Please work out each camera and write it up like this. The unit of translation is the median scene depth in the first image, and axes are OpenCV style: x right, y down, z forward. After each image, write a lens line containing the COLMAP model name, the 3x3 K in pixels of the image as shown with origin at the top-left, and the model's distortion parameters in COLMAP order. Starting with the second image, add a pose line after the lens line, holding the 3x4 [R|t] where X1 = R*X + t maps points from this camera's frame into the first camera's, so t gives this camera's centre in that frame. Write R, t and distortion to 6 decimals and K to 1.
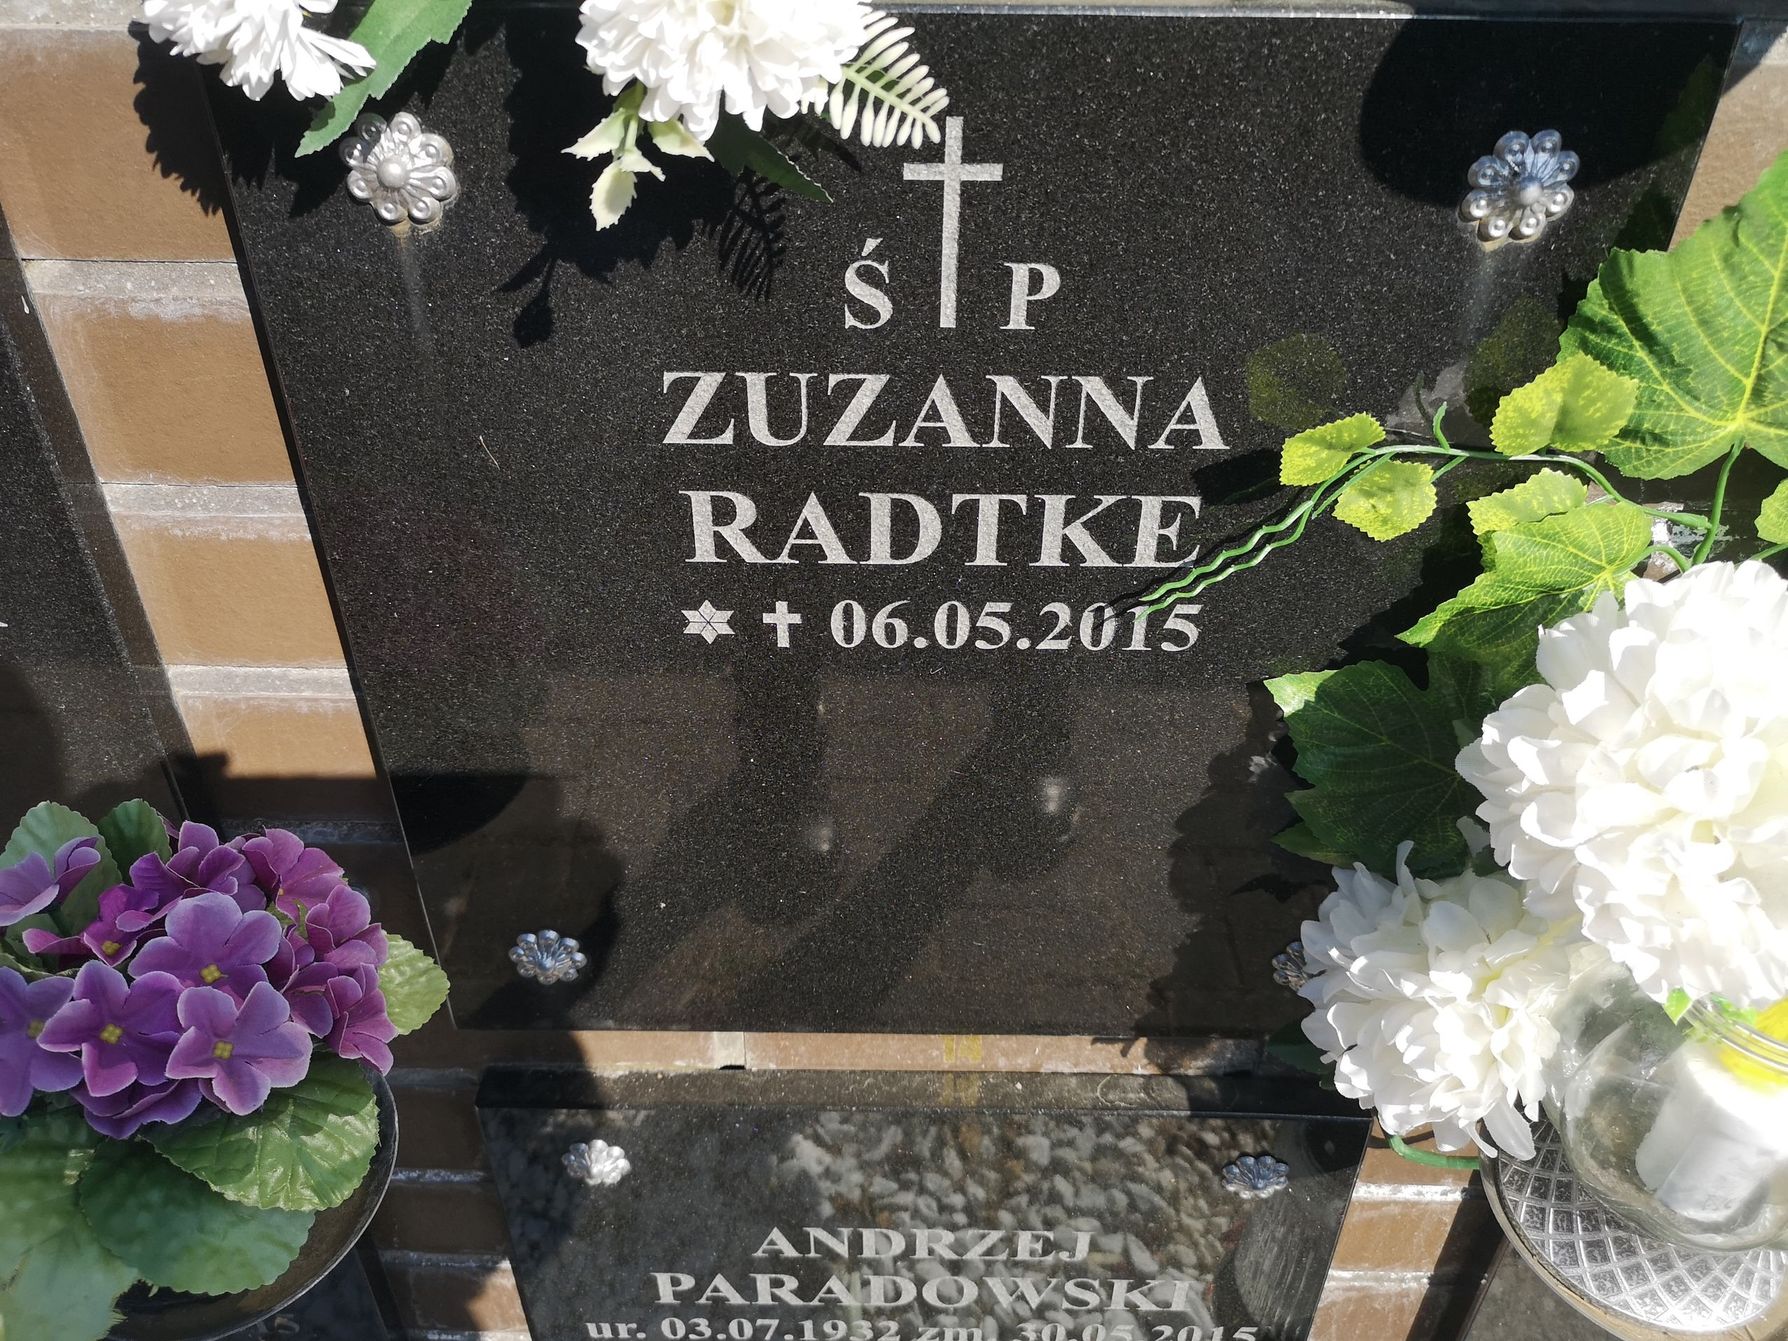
lens RADIAL K [[1405.7, 0, 954.3], [0, 1405.7, 674.0], [0, 0, 1]] dist [0.042399, -0.048568]
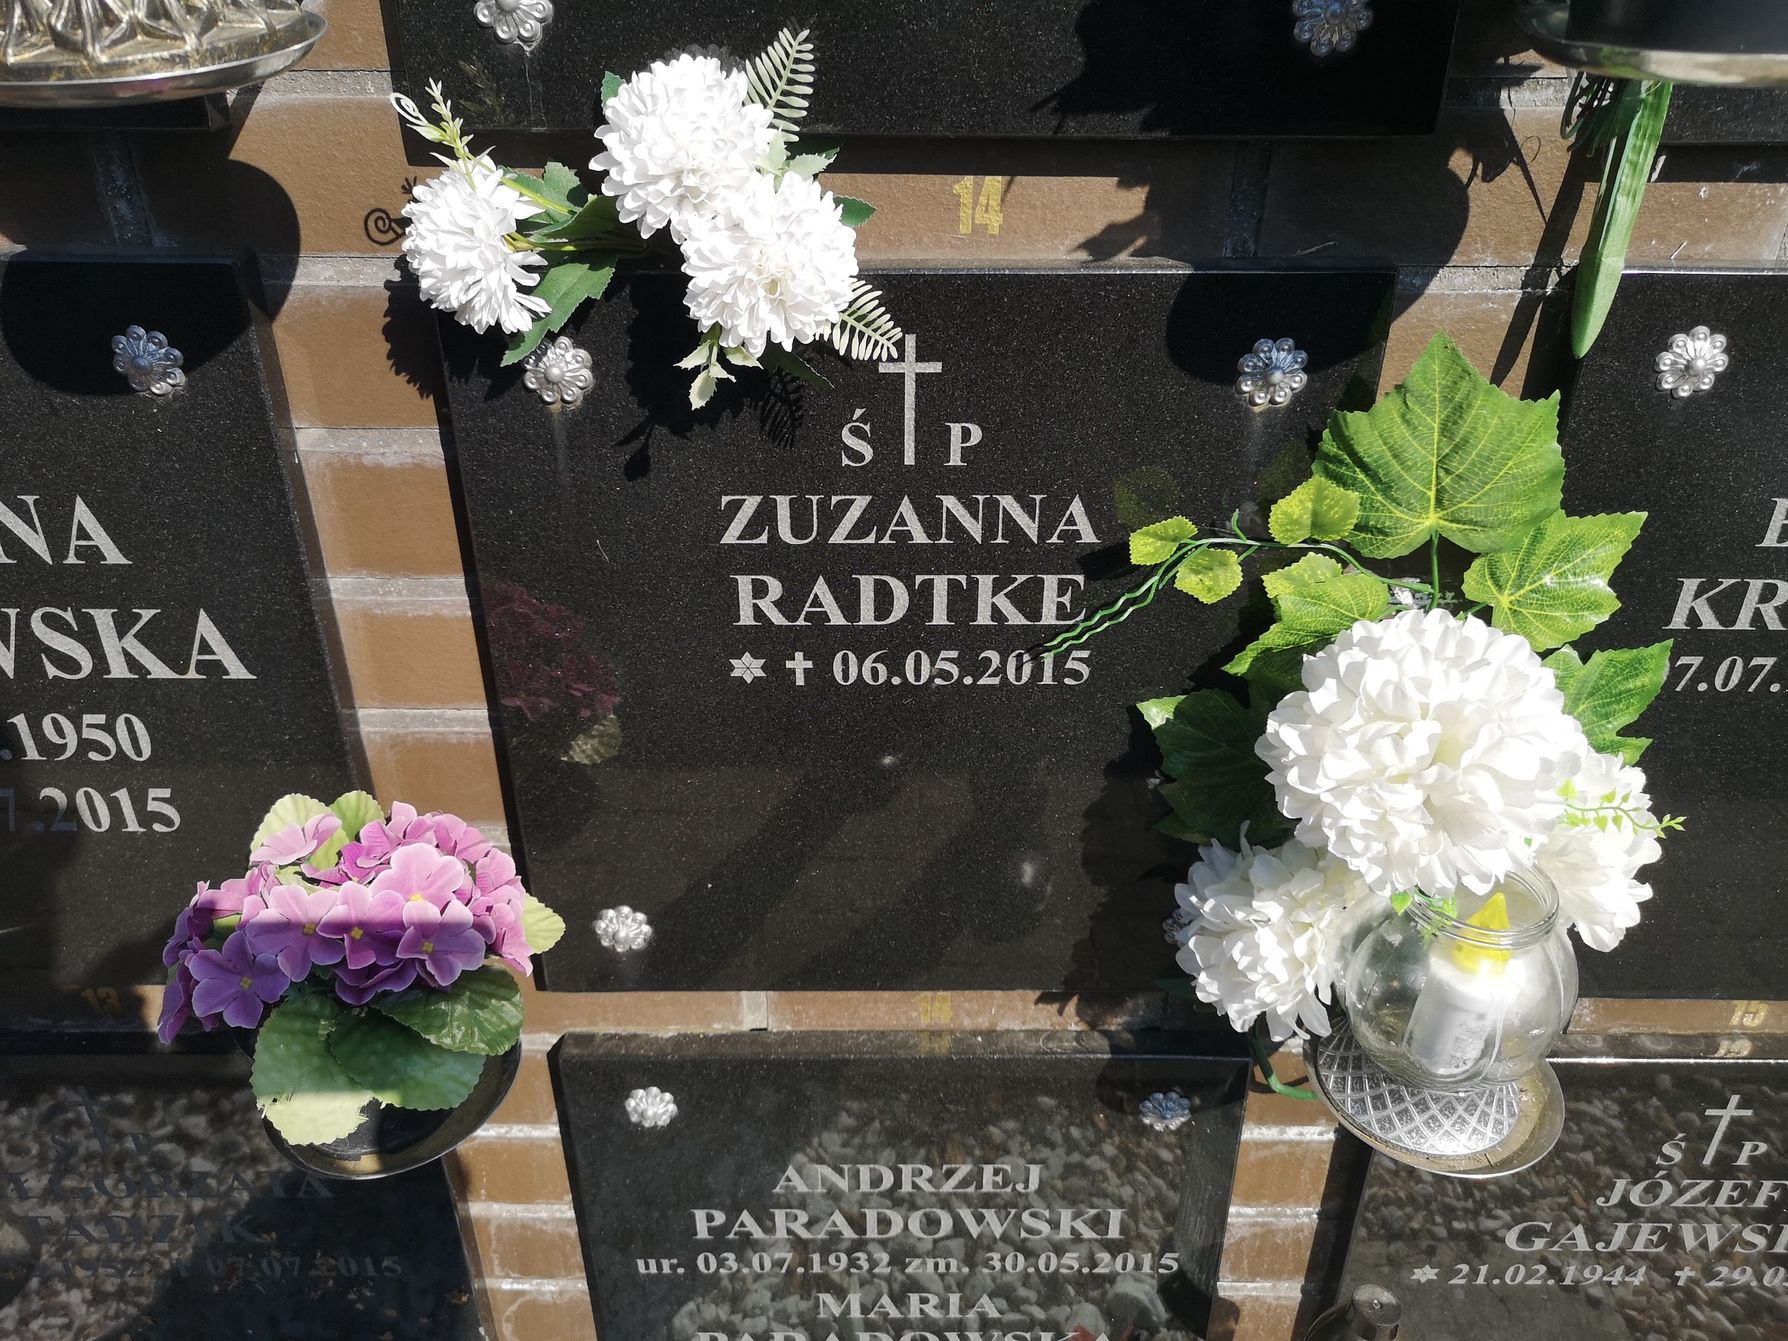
lens RADIAL K [[1405.7, 0, 954.3], [0, 1405.7, 674.0], [0, 0, 1]] dist [0.042399, -0.048568]
pose [[0.999910, -0.013138, 0.002653, 0.034744], [0.013326, 0.995701, -0.091667, 0.112917], [-0.001437, 0.091694, 0.995786, -0.466166]]
